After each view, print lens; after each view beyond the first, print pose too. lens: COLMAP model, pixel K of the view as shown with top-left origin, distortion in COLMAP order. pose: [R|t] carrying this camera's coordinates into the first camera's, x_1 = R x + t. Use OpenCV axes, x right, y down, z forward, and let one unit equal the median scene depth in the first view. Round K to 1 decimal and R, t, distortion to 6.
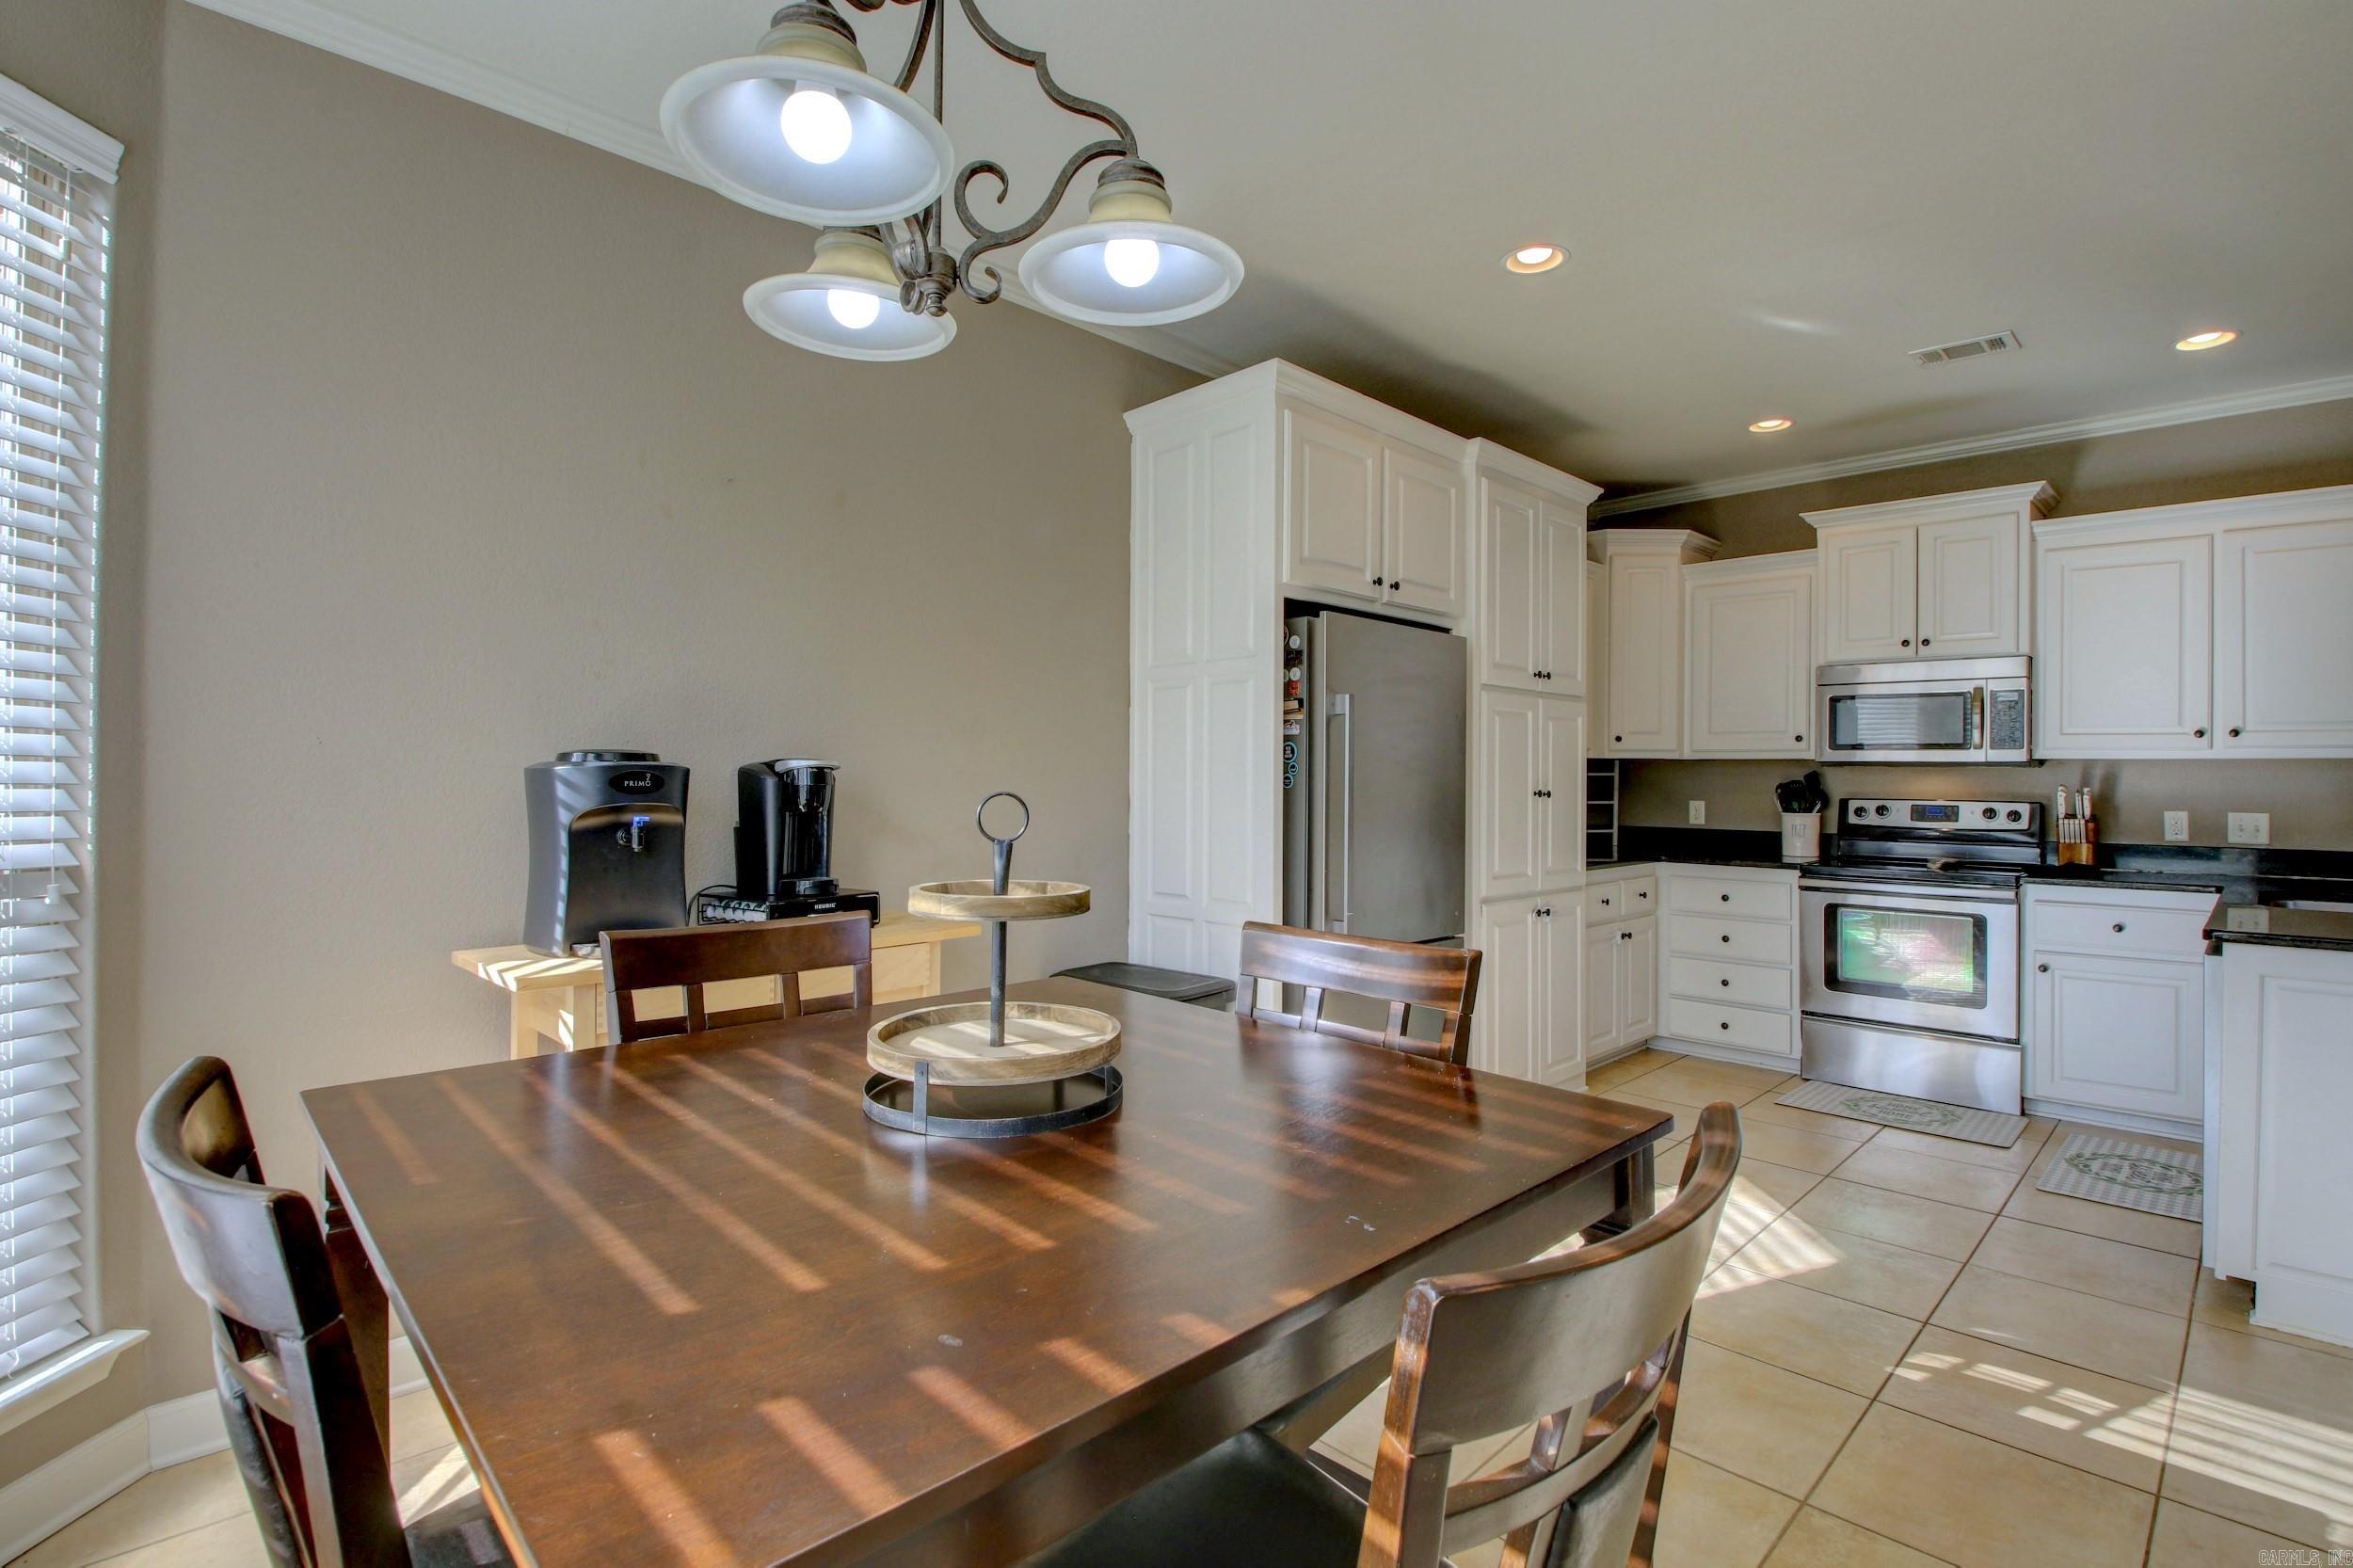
lens RADIAL K [[1095.8, 0, 1156.2], [0, 1095.8, 768.6], [0, 0, 1]] dist [-0.014863, -0.011821]
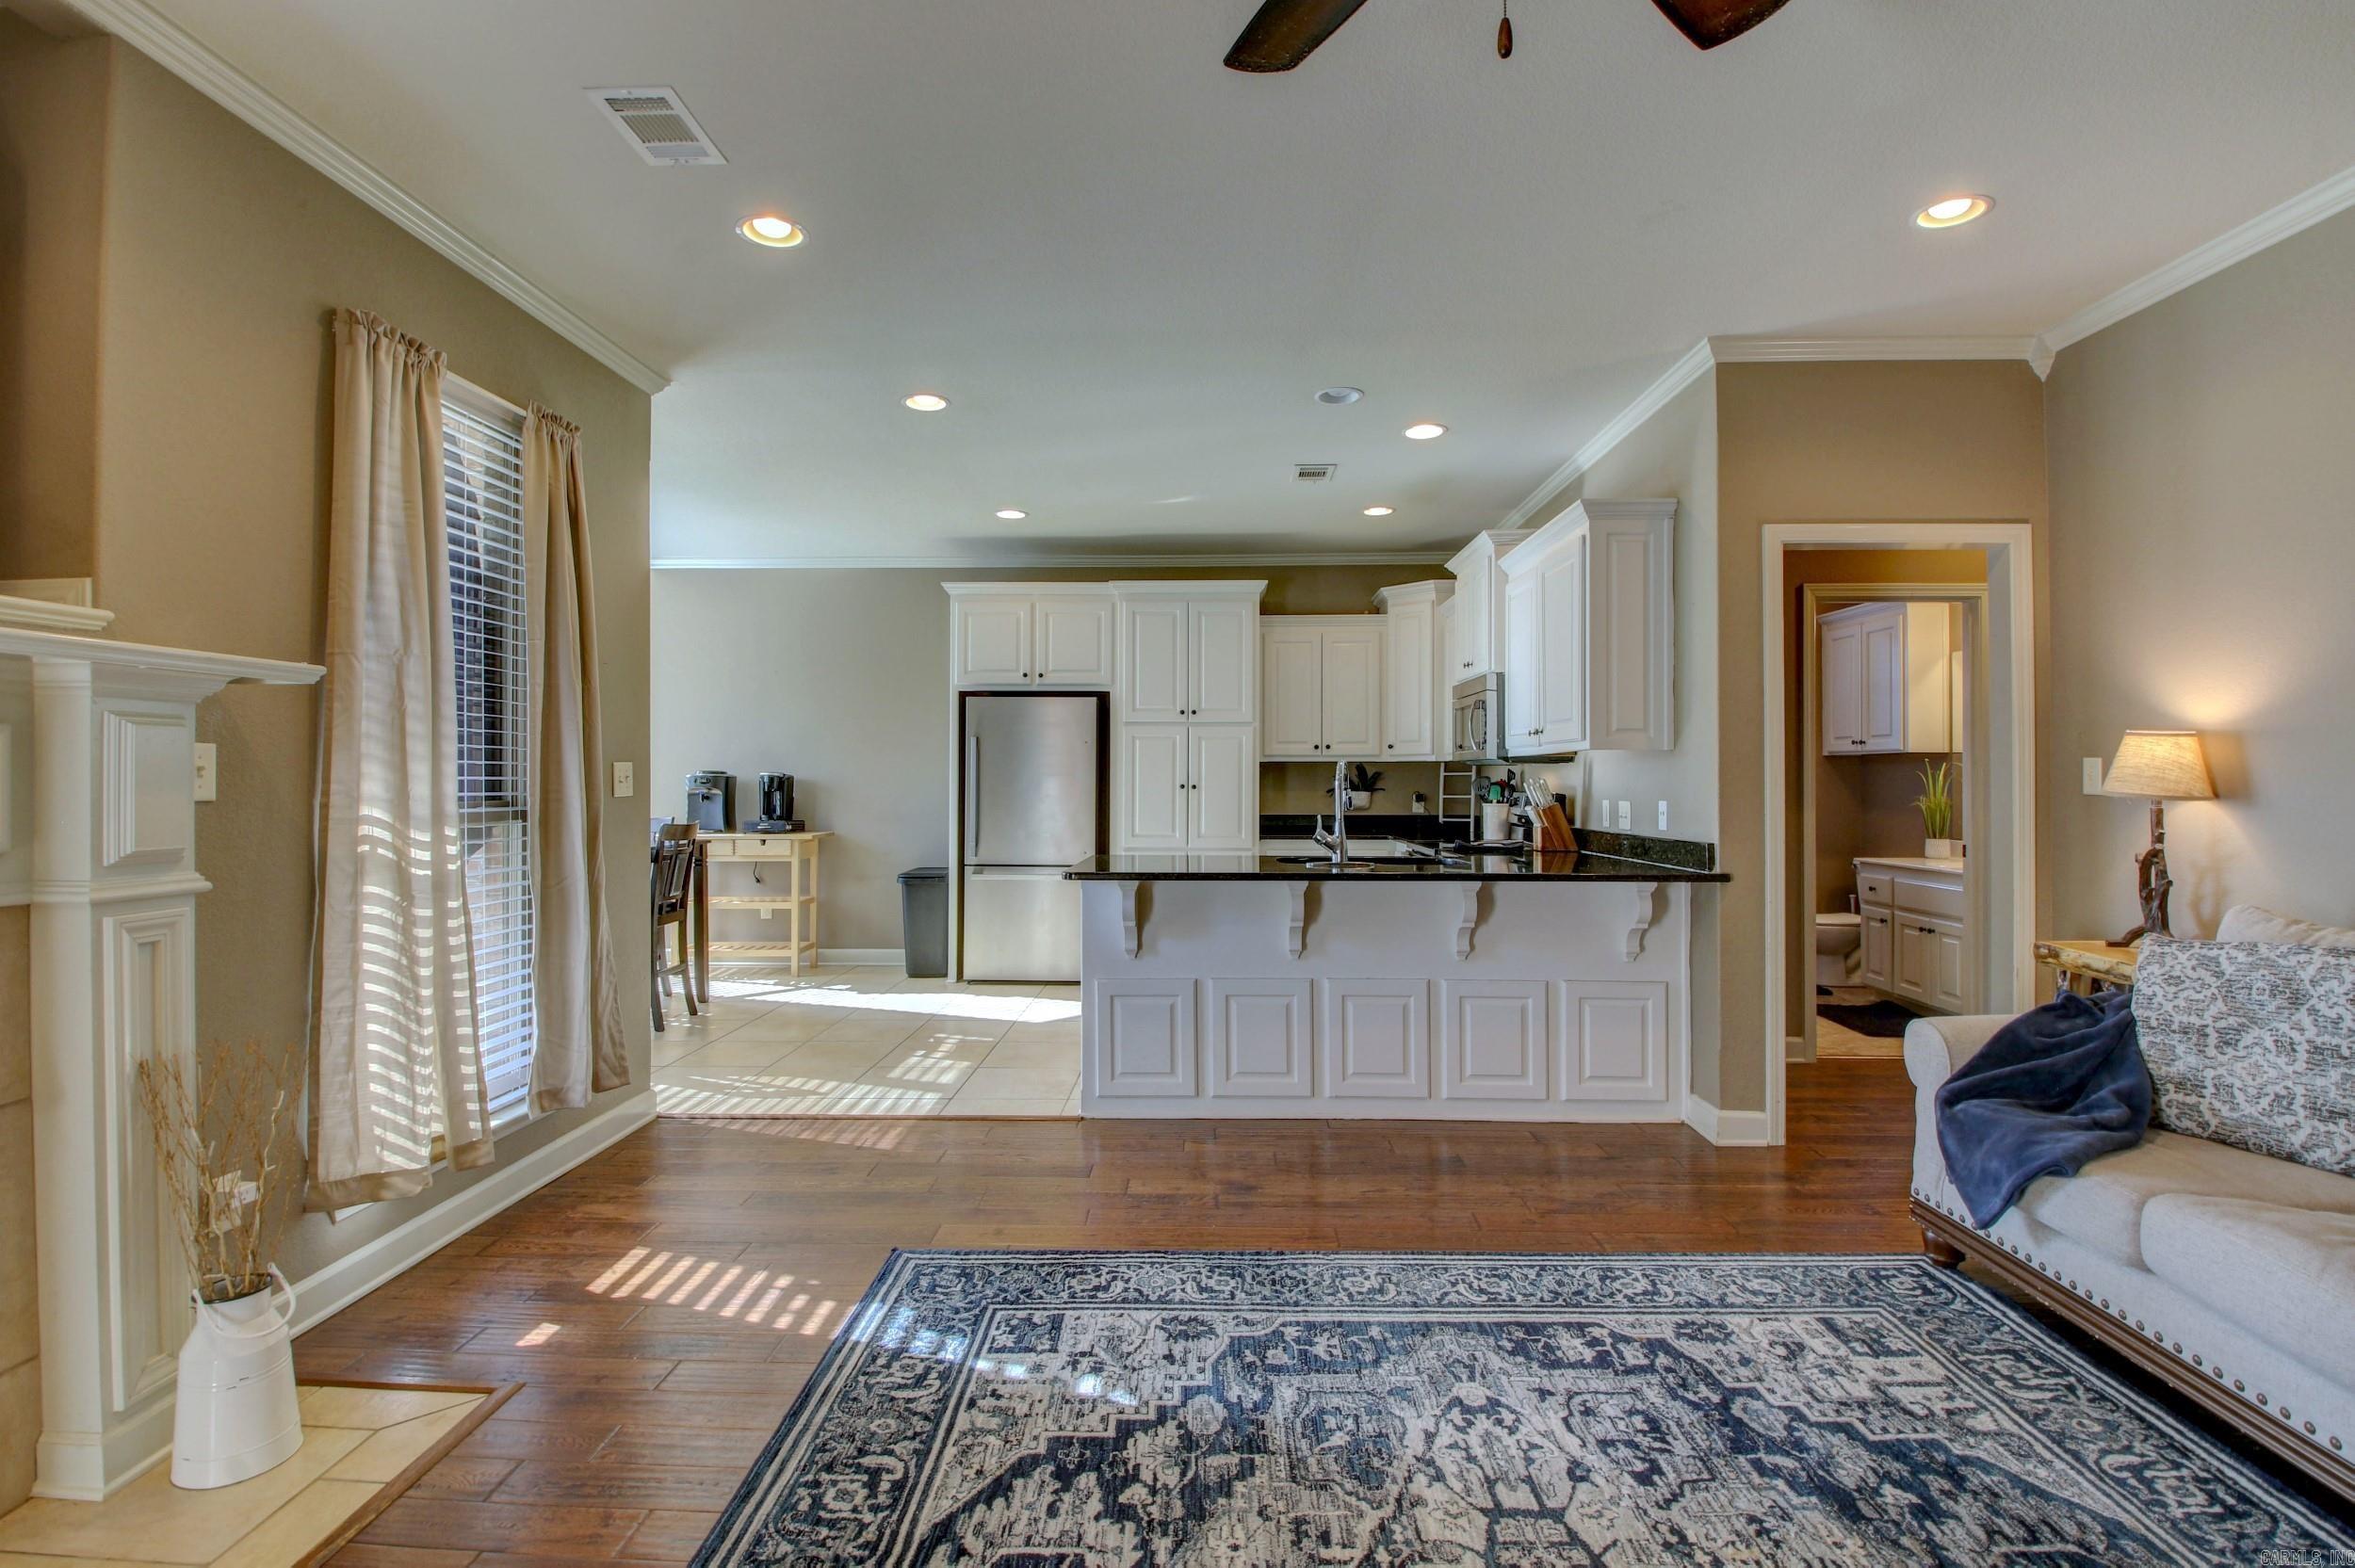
lens RADIAL K [[1096.5, 0, 1174.2], [0, 1096.5, 767.6], [0, 0, 1]] dist [0.017852, -0.031439]
pose [[0.696842, -0.016822, -0.717027, 1.437087], [0.008925, 0.999851, -0.014783, 0.018408], [0.717169, 0.003901, 0.696888, -0.128756]]
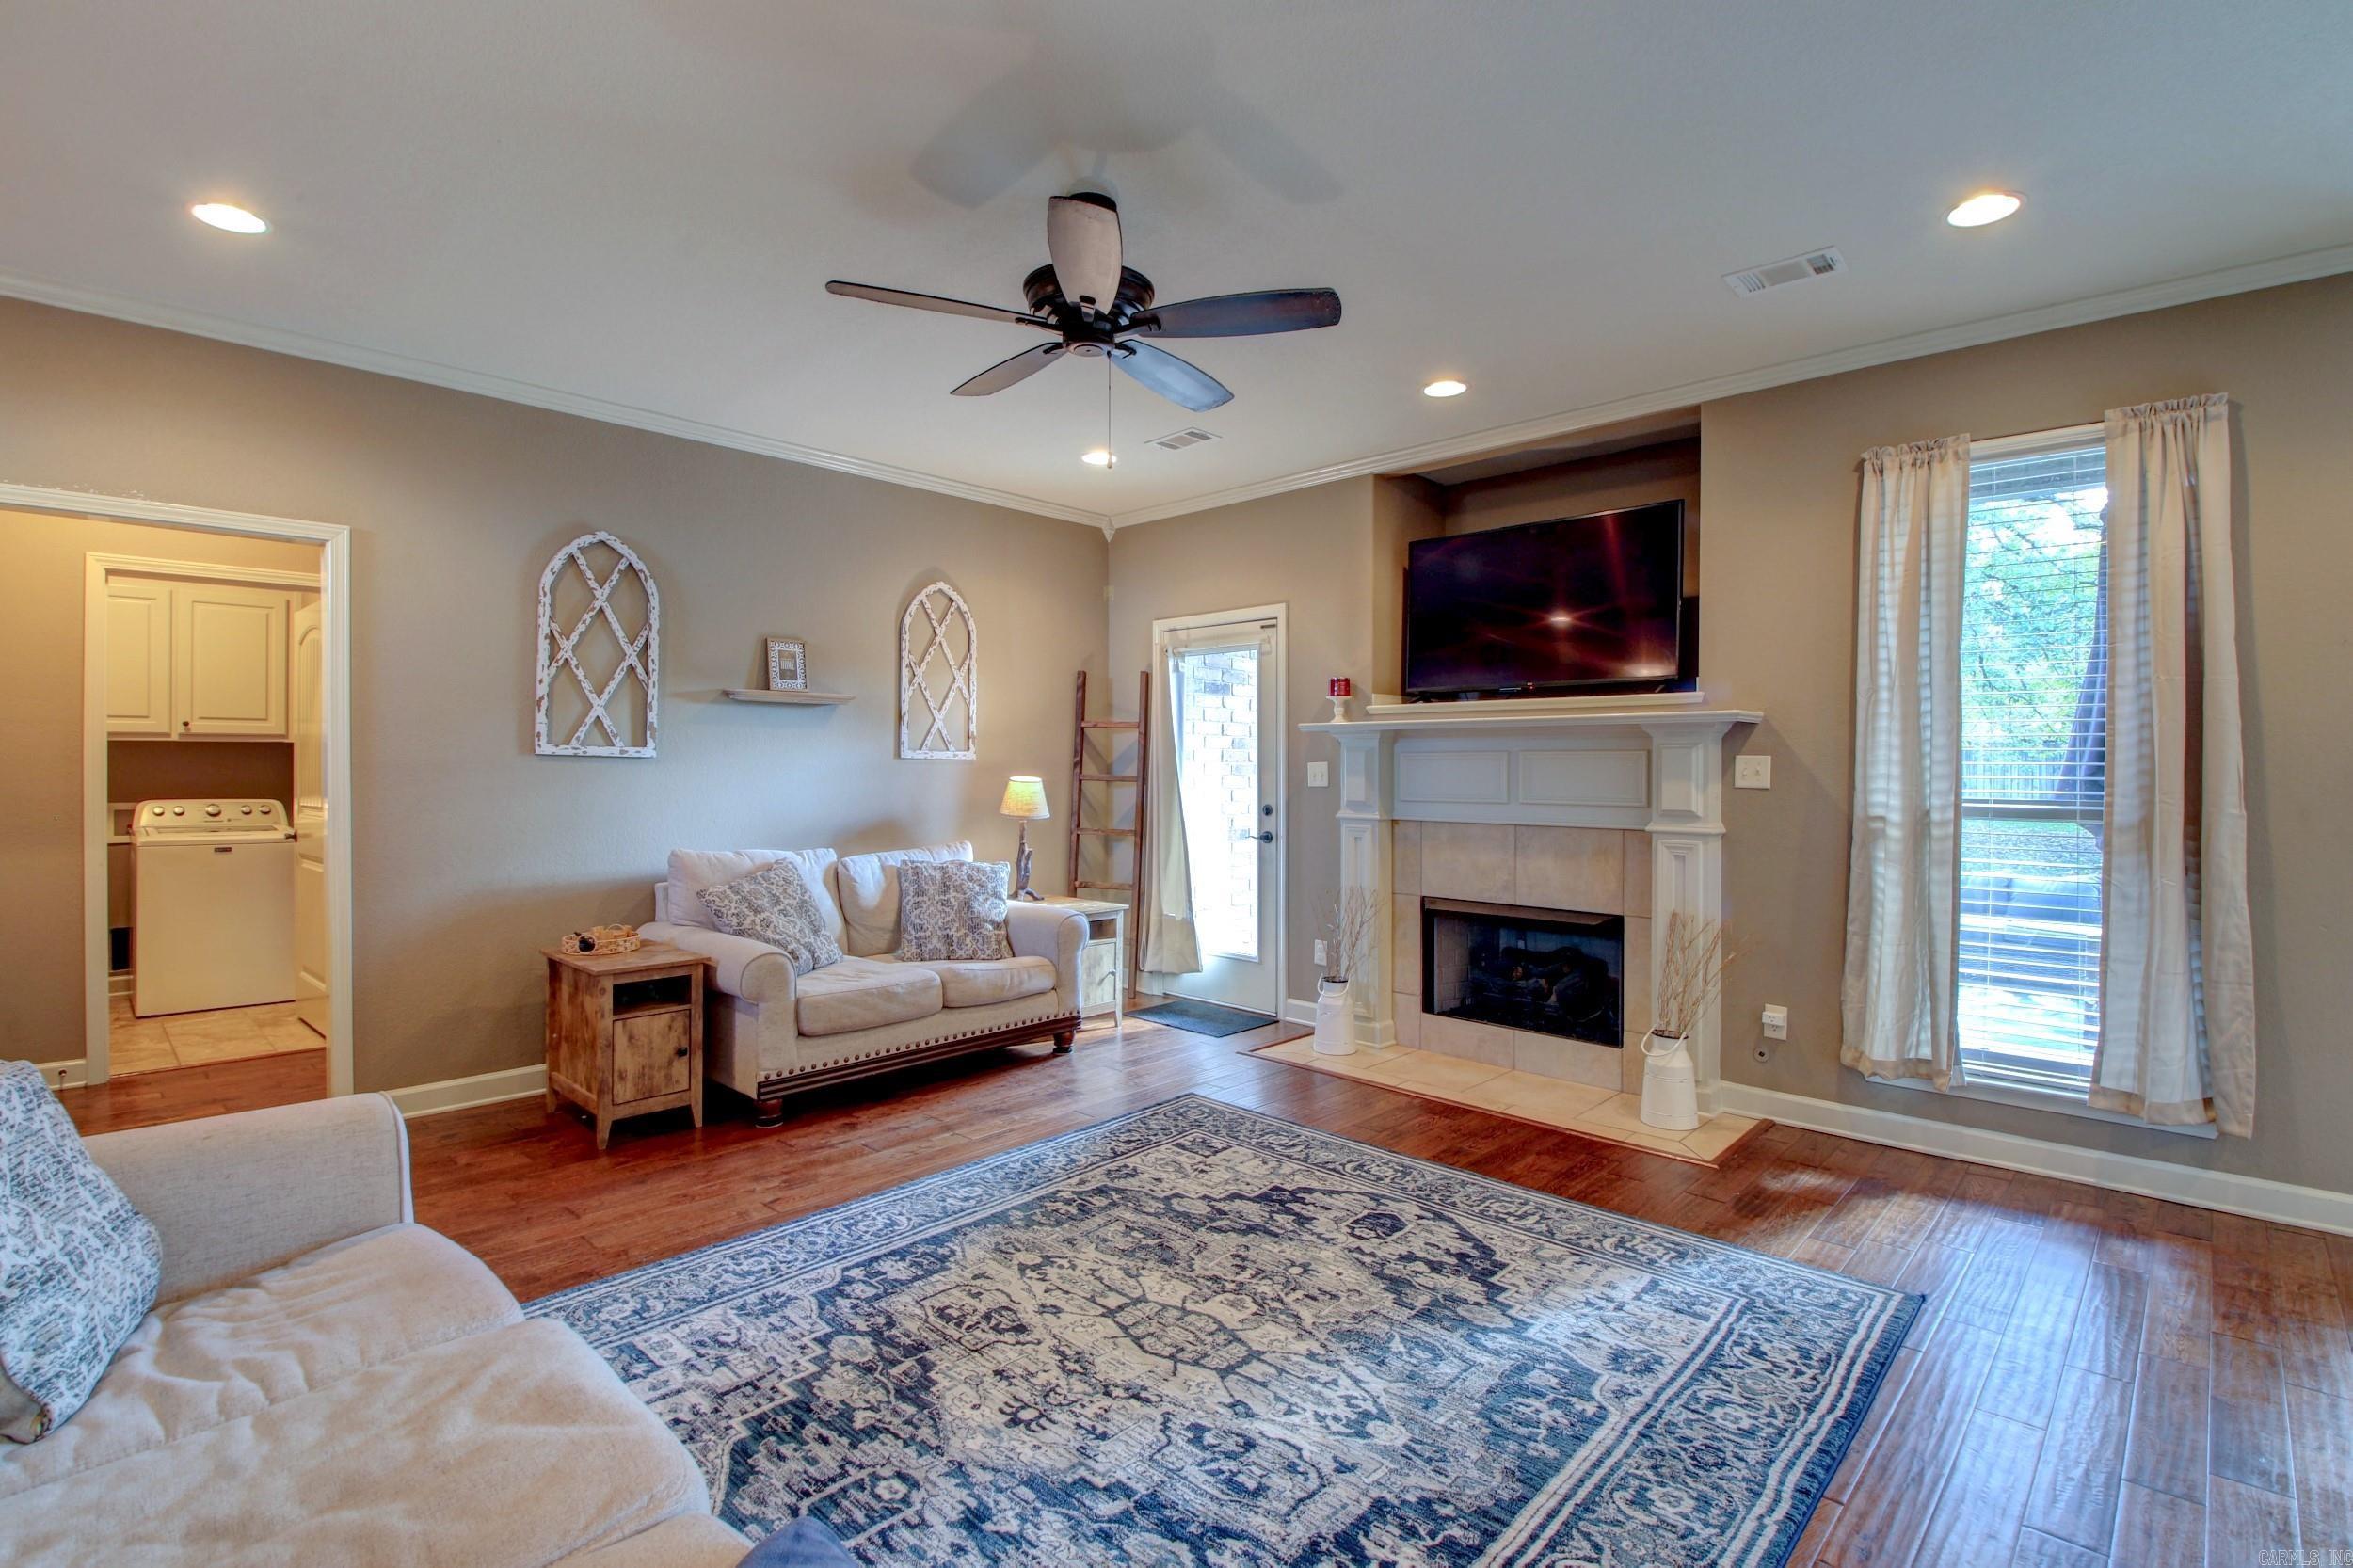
lens RADIAL K [[1095.7, 0, 1173.2], [0, 1095.7, 767.6], [0, 0, 1]] dist [0.017852, -0.031439]
pose [[-0.999041, -0.015799, -0.040832, 1.275566], [-0.015784, 0.999875, -0.000681, 0.014452], [0.040837, -0.000036, -0.999166, 0.826450]]
